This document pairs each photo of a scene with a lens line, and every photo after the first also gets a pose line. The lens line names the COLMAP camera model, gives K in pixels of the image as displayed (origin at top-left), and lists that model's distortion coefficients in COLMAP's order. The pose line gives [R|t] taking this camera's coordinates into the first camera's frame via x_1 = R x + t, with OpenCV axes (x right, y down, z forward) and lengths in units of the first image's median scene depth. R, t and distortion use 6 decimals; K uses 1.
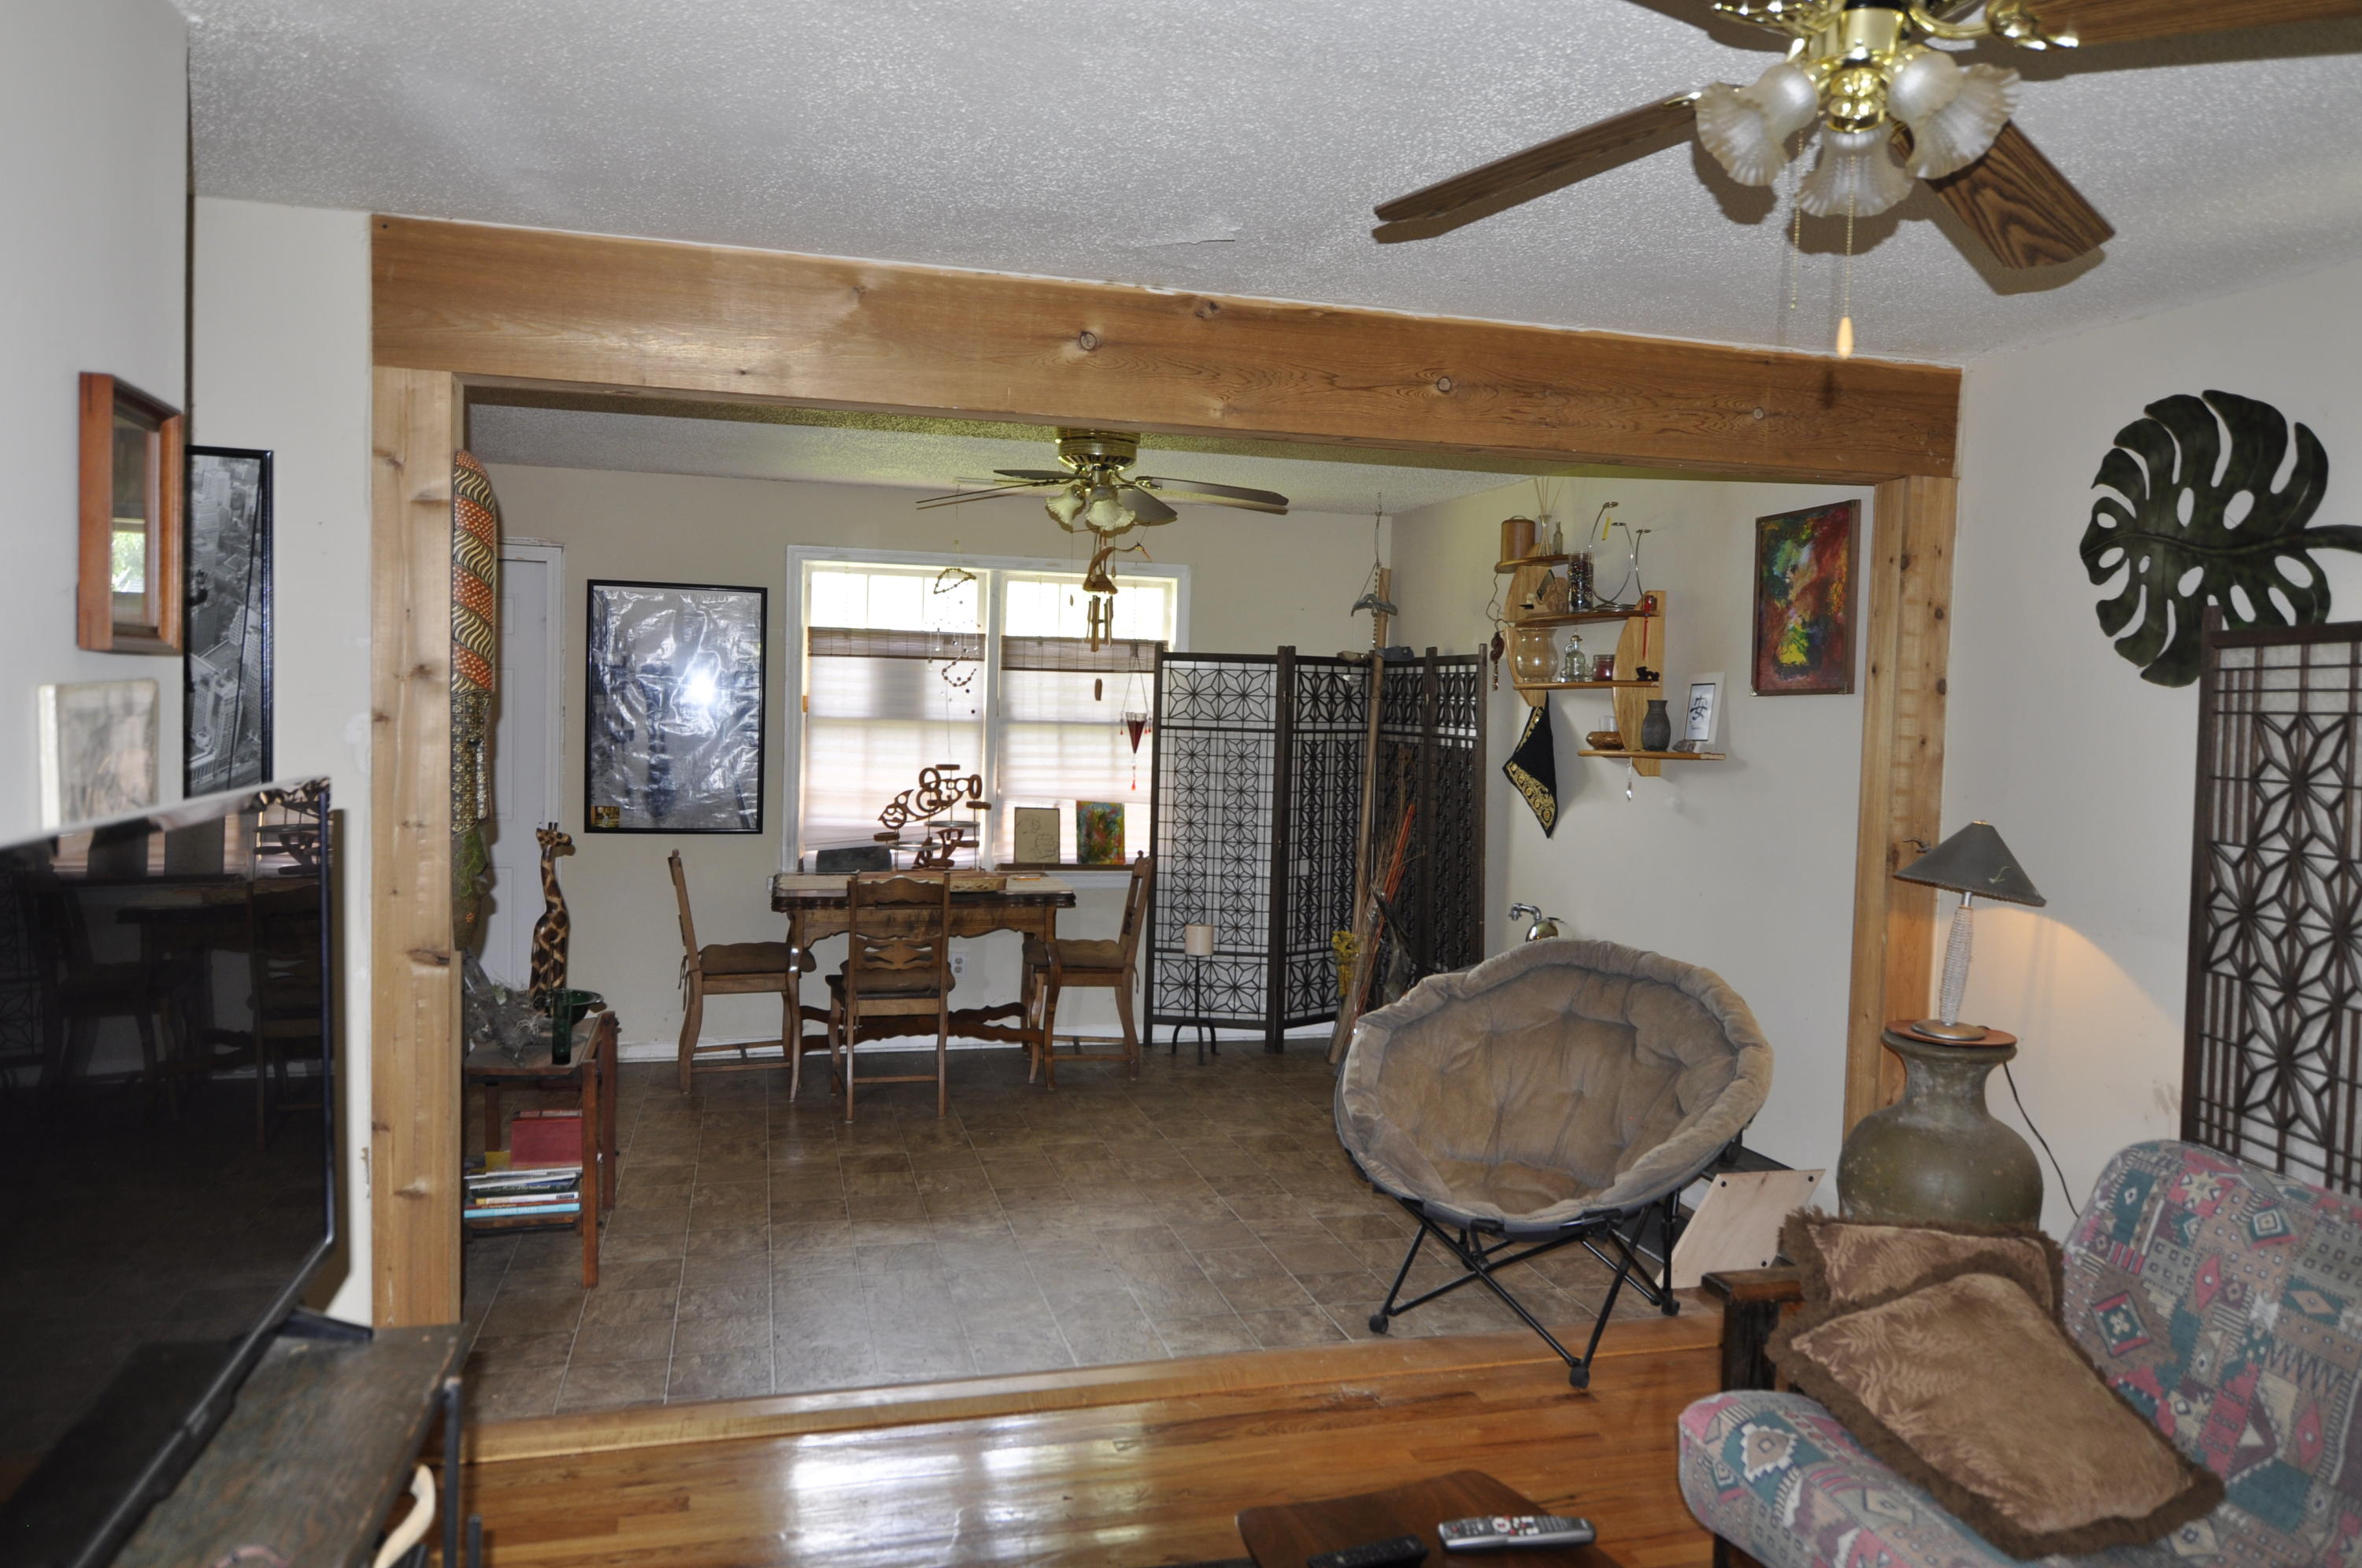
lens RADIAL K [[1594.3, 0, 1176.0], [0, 1594.3, 781.9], [0, 0, 1]] dist [0.004017, -0.020466]
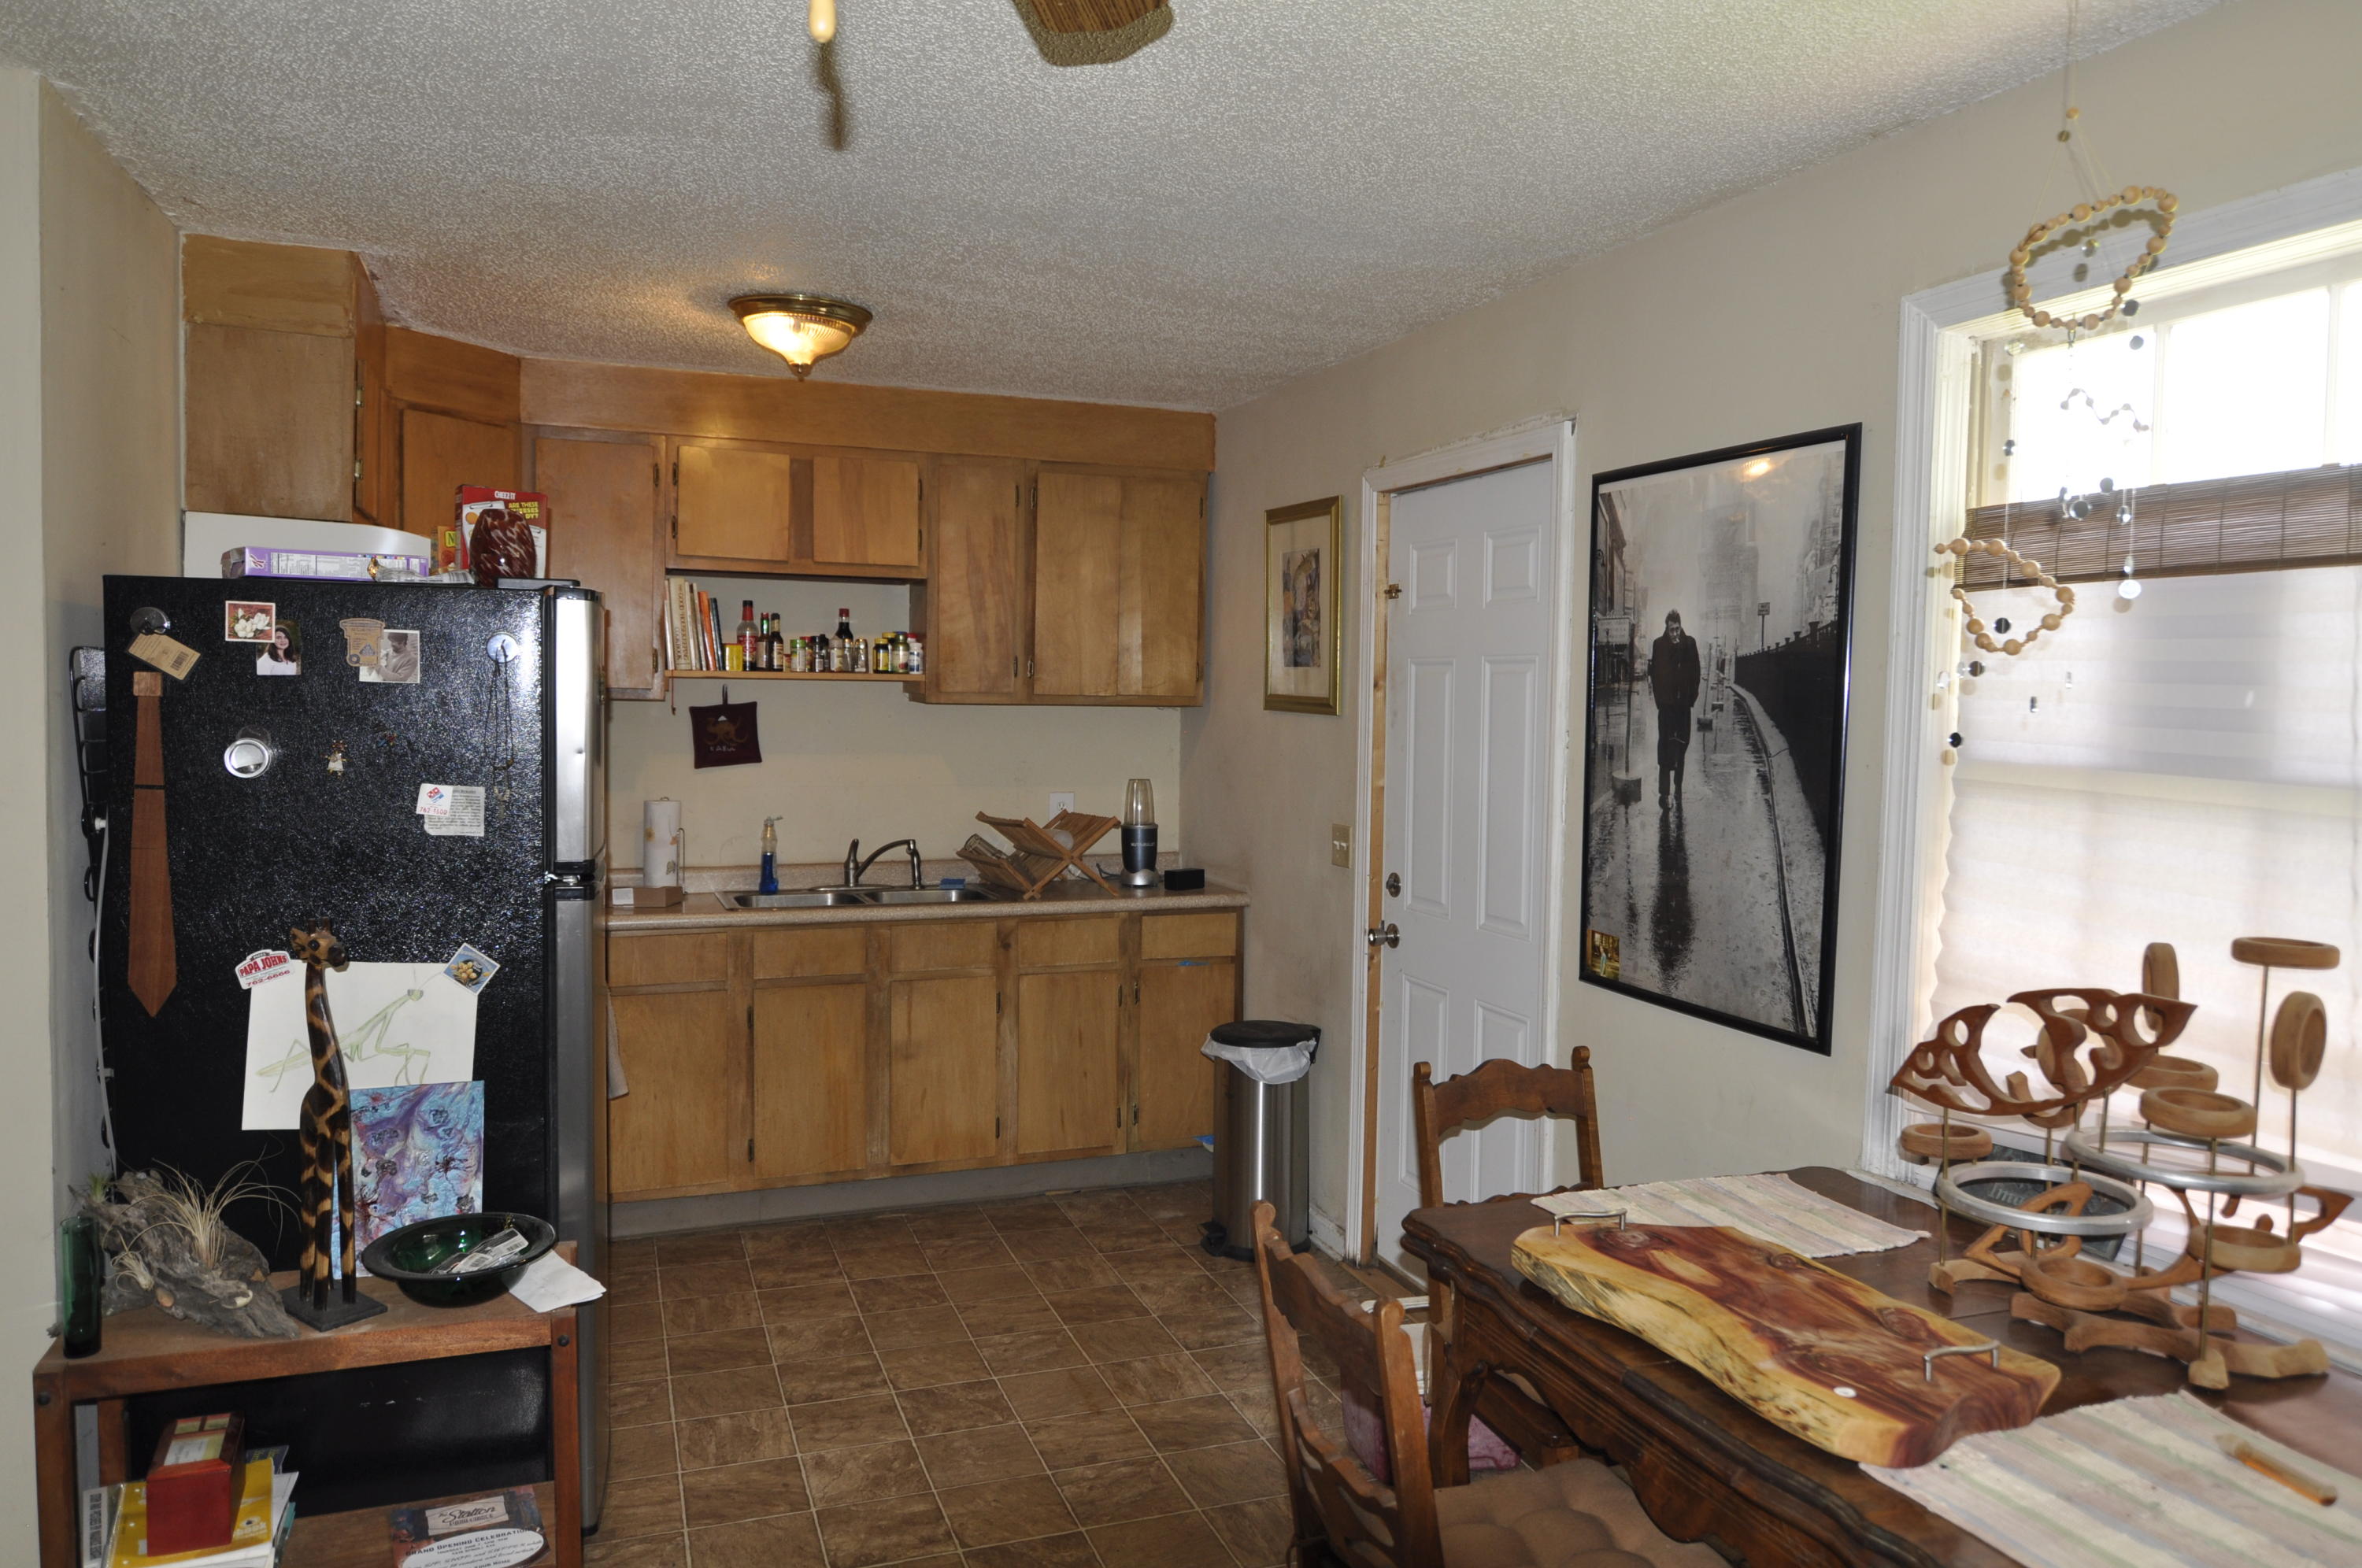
lens RADIAL K [[1594.3, 0, 1176.0], [0, 1594.3, 781.9], [0, 0, 1]] dist [0.004017, -0.020466]
pose [[0.094740, 0.030564, -0.995033, 0.115650], [-0.063507, 0.997678, 0.024599, -0.034834], [0.993474, 0.060861, 0.096461, 0.818754]]
